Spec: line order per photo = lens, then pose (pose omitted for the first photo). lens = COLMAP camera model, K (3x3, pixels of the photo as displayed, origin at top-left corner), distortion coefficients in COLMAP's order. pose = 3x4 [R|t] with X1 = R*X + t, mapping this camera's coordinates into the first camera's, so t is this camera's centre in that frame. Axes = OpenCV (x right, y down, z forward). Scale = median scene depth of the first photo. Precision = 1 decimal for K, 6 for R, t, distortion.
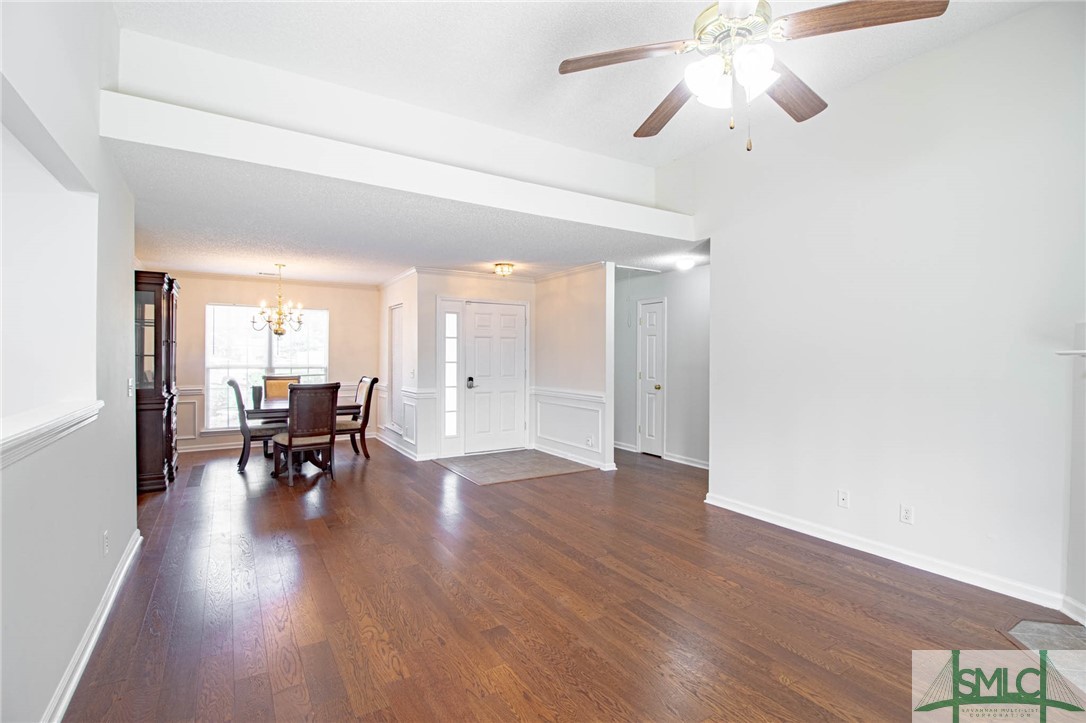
lens RADIAL K [[506.3, 0, 542.7], [0, 506.3, 358.4], [0, 0, 1]] dist [0.005179, -0.015784]
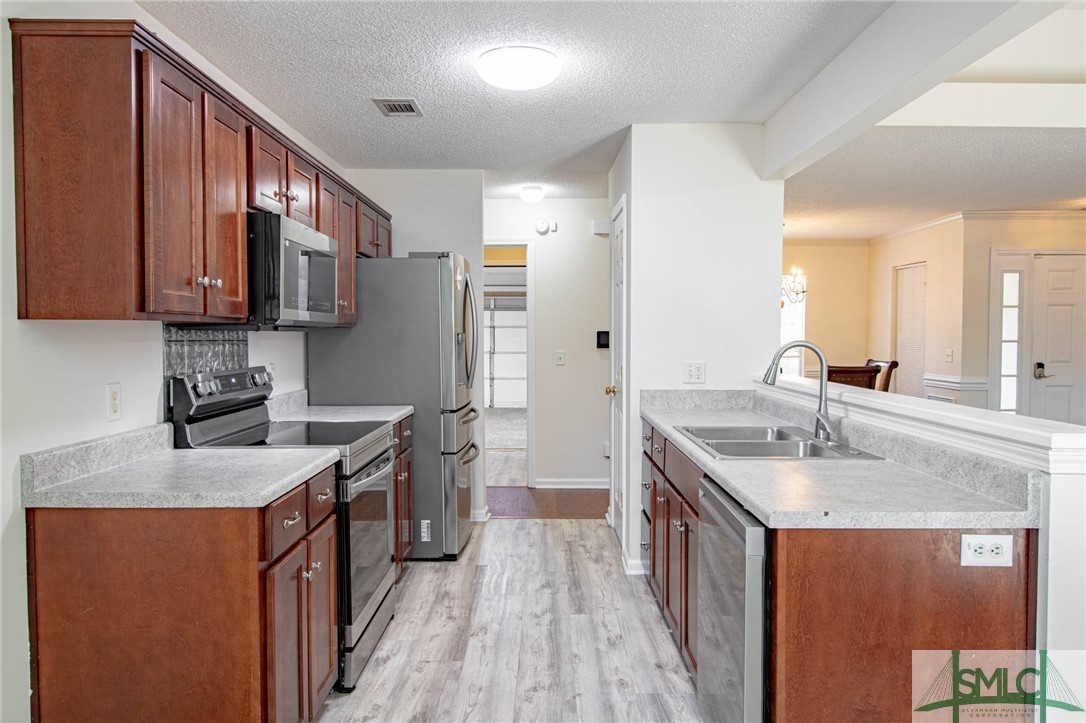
lens RADIAL K [[744.8, 0, 543.0], [0, 744.8, 361.5], [0, 0, 1]] dist [0.004040, -0.000770]
pose [[0.847994, 0.017943, -0.529702, -0.258585], [-0.000449, 0.999451, 0.033137, 0.002012], [0.530005, -0.027862, 0.847537, -0.336679]]
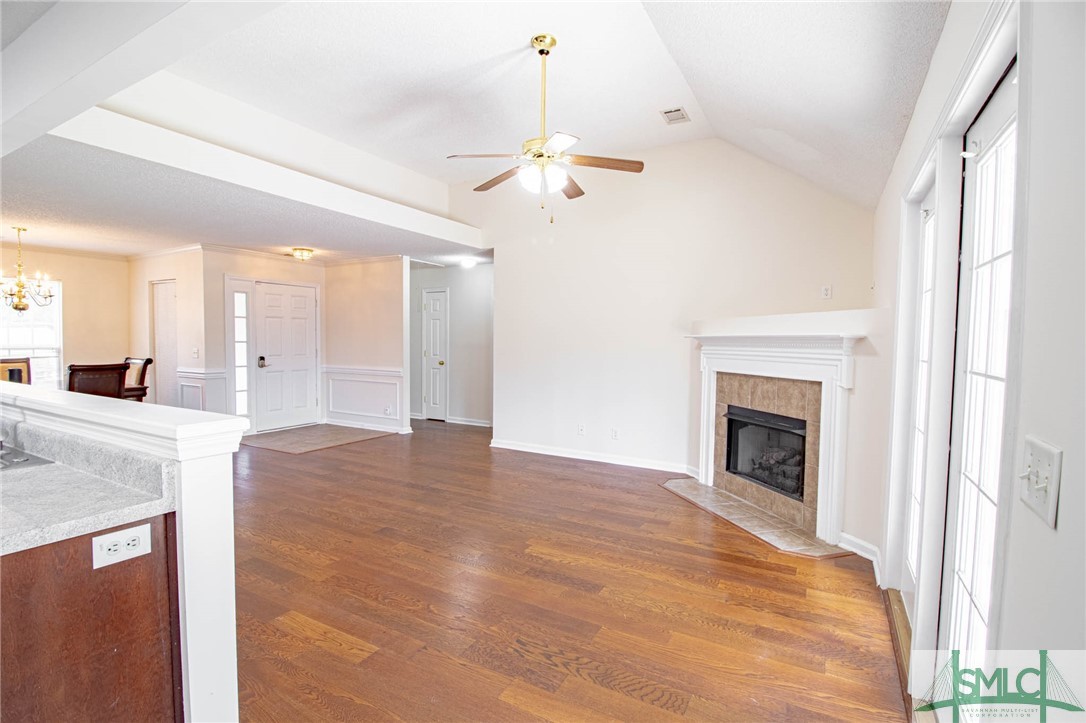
lens RADIAL K [[506.3, 0, 542.7], [0, 506.3, 358.4], [0, 0, 1]] dist [0.005179, -0.015784]
pose [[0.876997, -0.014964, 0.480263, -0.198068], [-0.003276, 0.999305, 0.037119, 0.001609], [-0.480485, -0.034126, 0.876339, -0.232577]]
